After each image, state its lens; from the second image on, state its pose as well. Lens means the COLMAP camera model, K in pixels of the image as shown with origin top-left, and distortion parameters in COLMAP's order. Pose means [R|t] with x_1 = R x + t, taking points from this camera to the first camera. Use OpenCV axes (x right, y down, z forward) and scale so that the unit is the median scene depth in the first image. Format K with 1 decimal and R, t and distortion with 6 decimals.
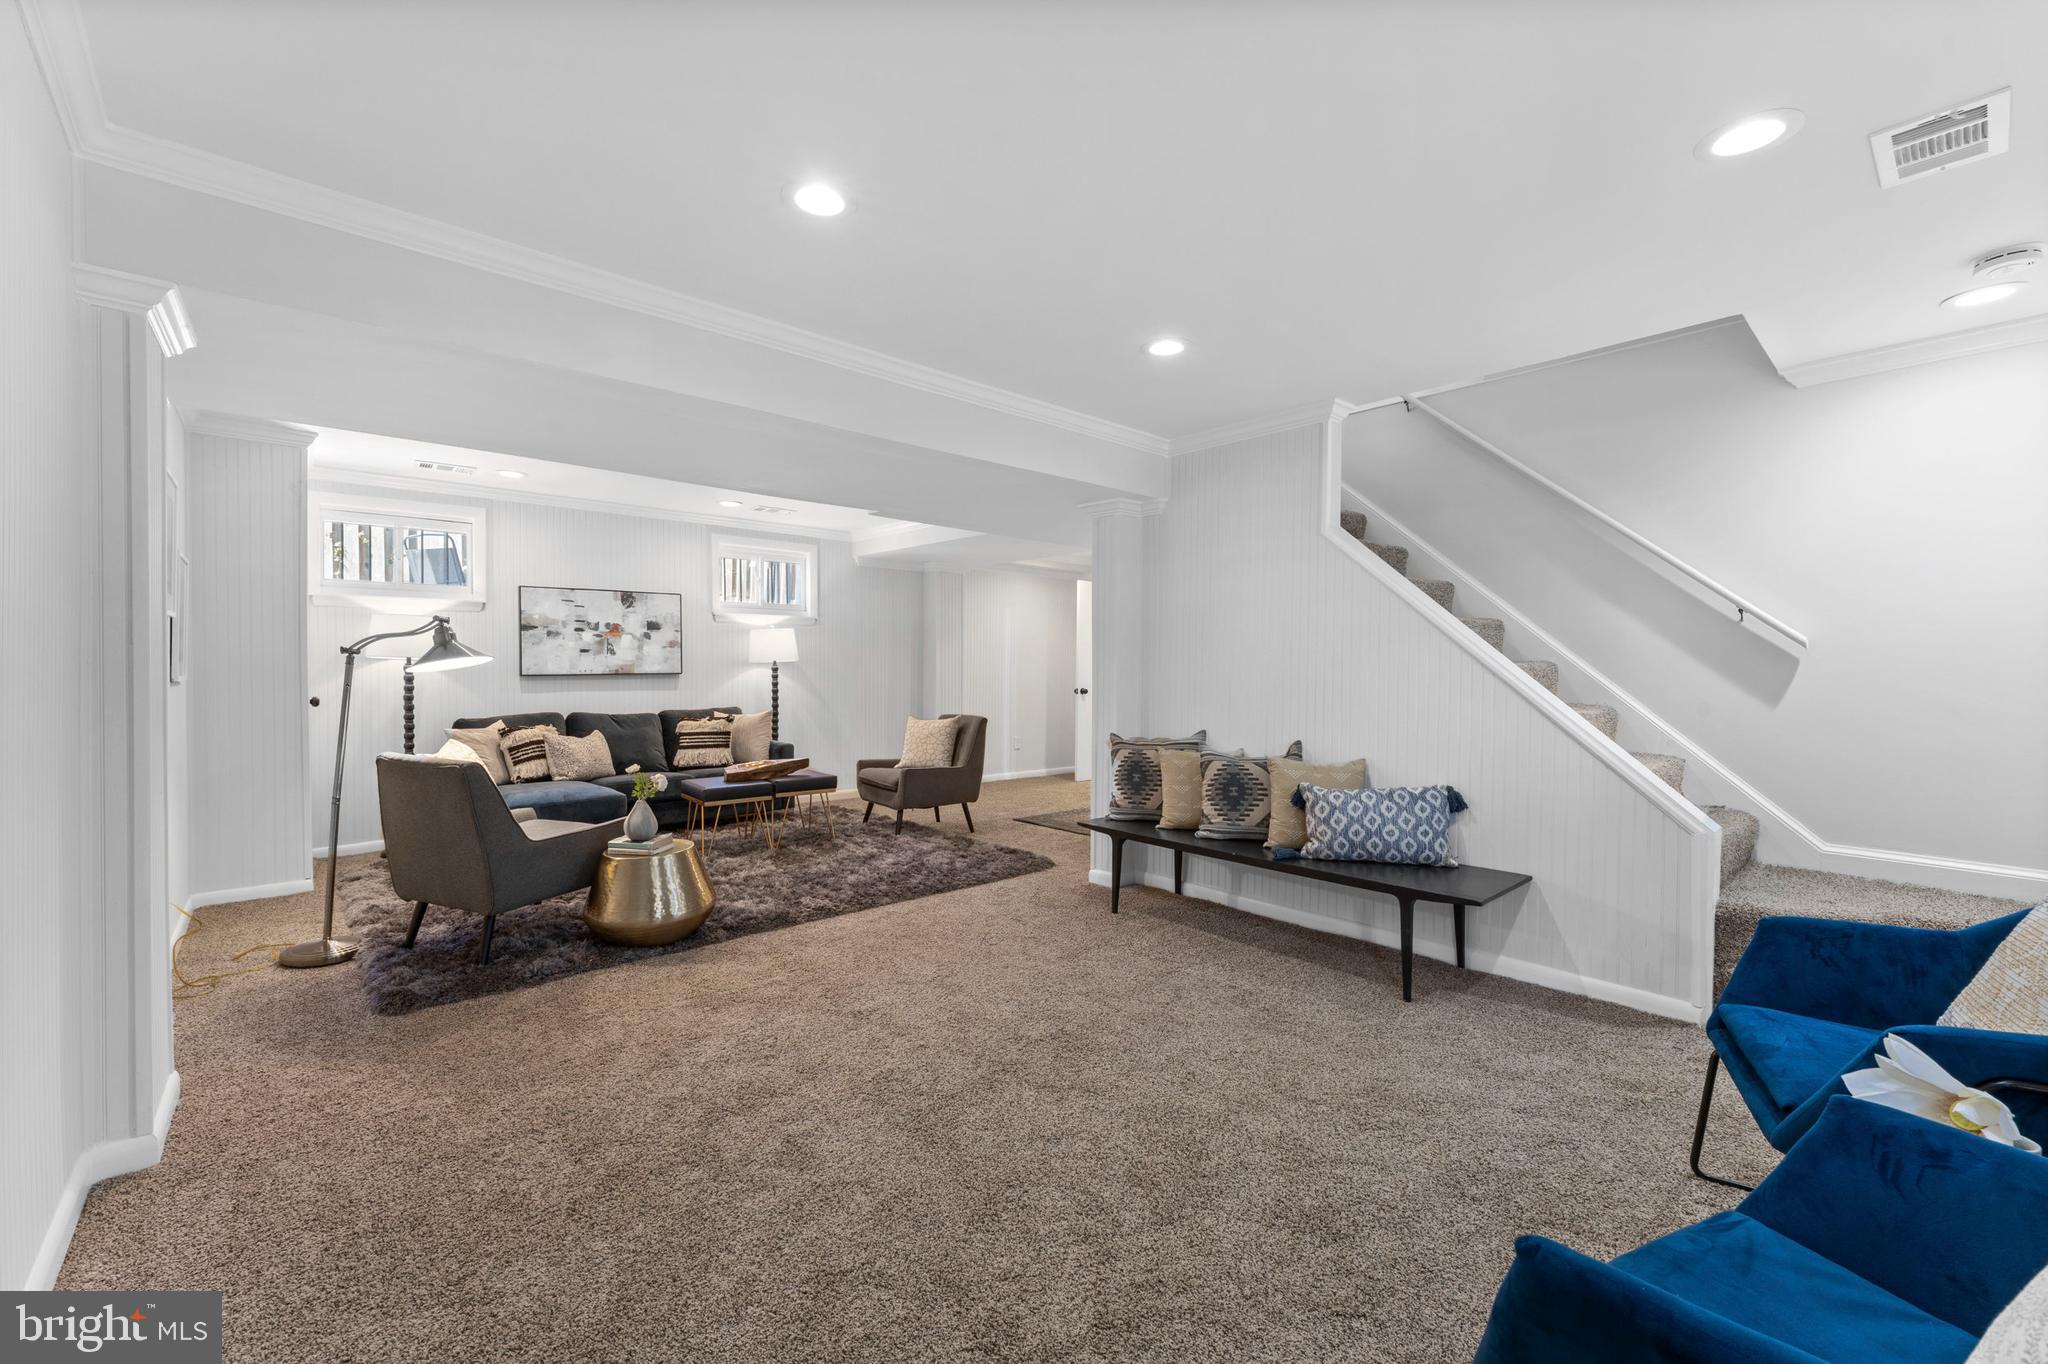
lens RADIAL K [[841.0, 0, 1007.7], [0, 841.0, 675.1], [0, 0, 1]] dist [0.002960, -0.000997]
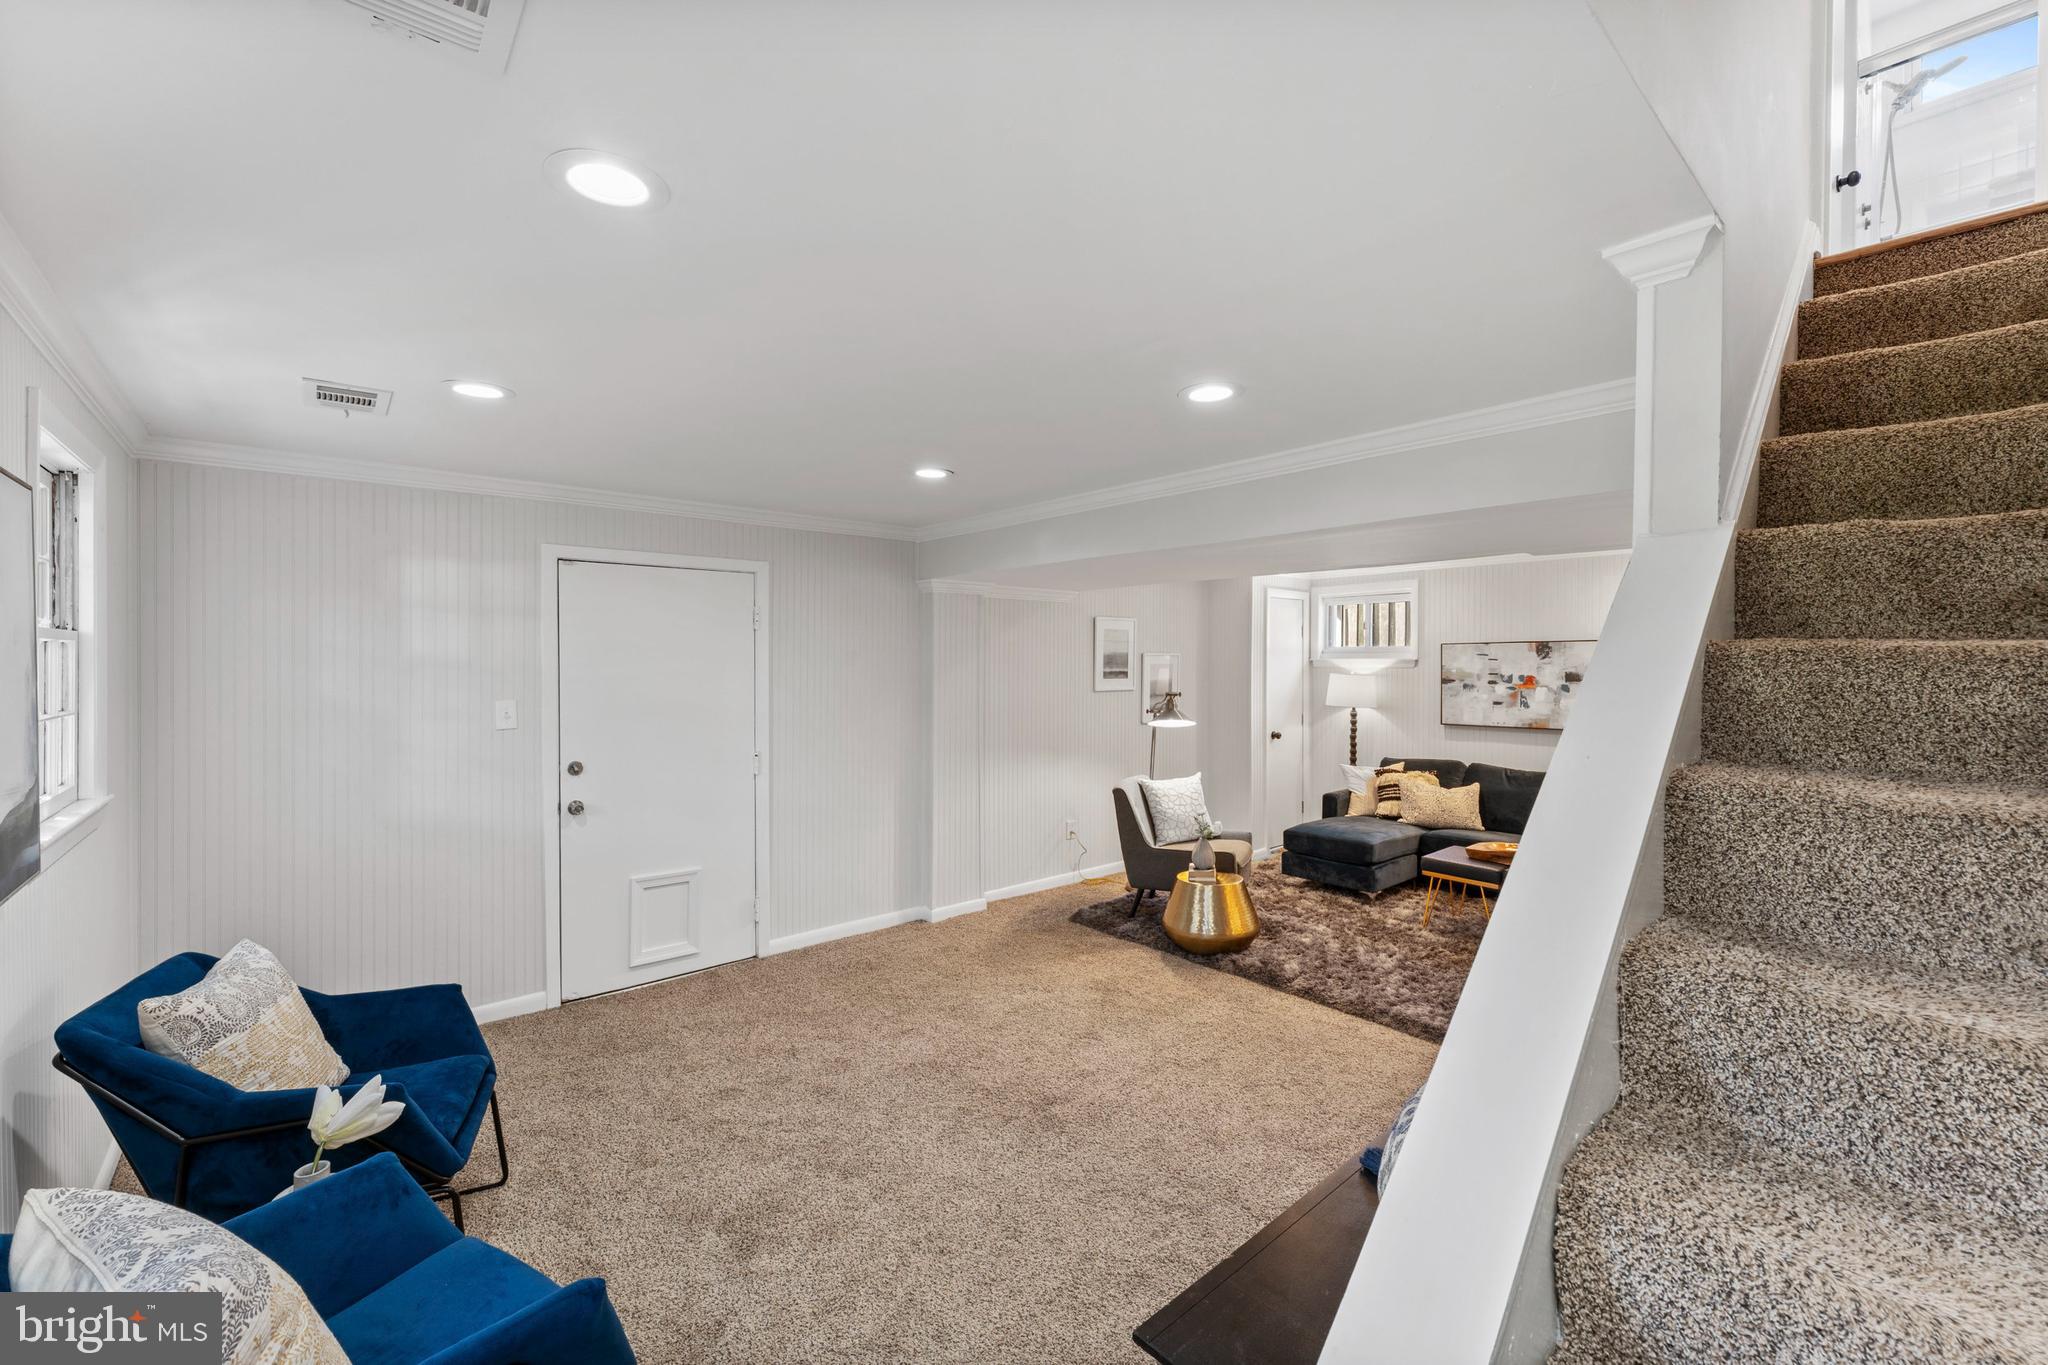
lens RADIAL K [[841.0, 0, 1015.7], [0, 841.0, 675.0], [0, 0, 1]] dist [0.002960, -0.000997]
pose [[-0.009450, 0.012618, -0.999876, 0.655772], [-0.012663, 0.999839, 0.012738, -0.087585], [0.999875, 0.012782, -0.009288, 0.553392]]
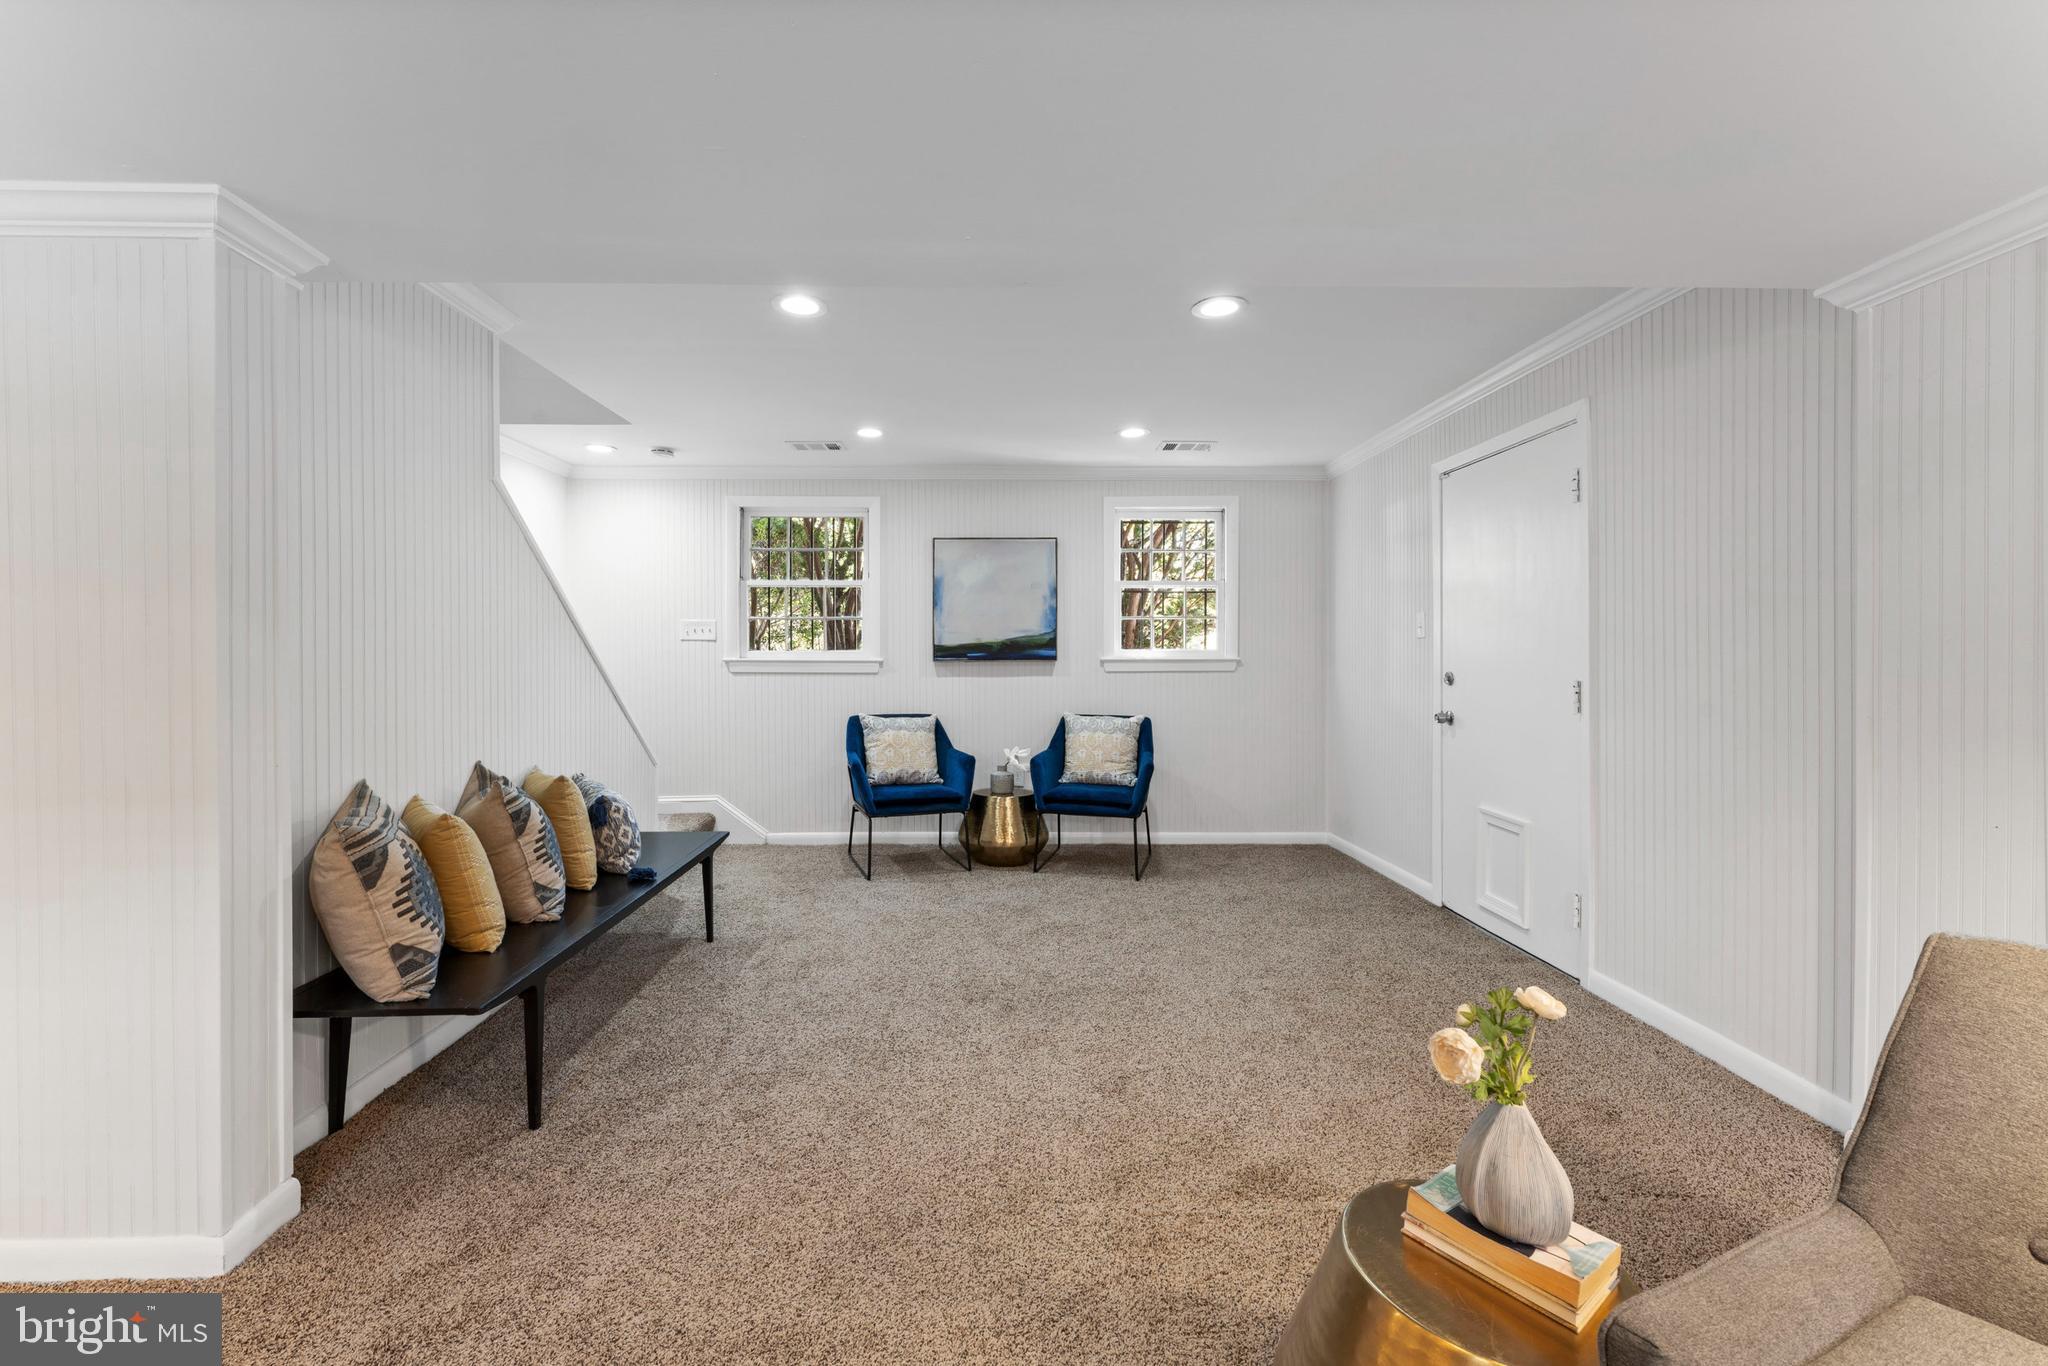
lens RADIAL K [[841.0, 0, 995.1], [0, 841.0, 660.4], [0, 0, 1]] dist [0.002960, -0.000997]
pose [[-0.752585, -0.006175, 0.658466, -0.380404], [0.006944, 0.999826, 0.017313, -0.014991], [-0.658459, 0.017602, -0.752411, 1.037969]]
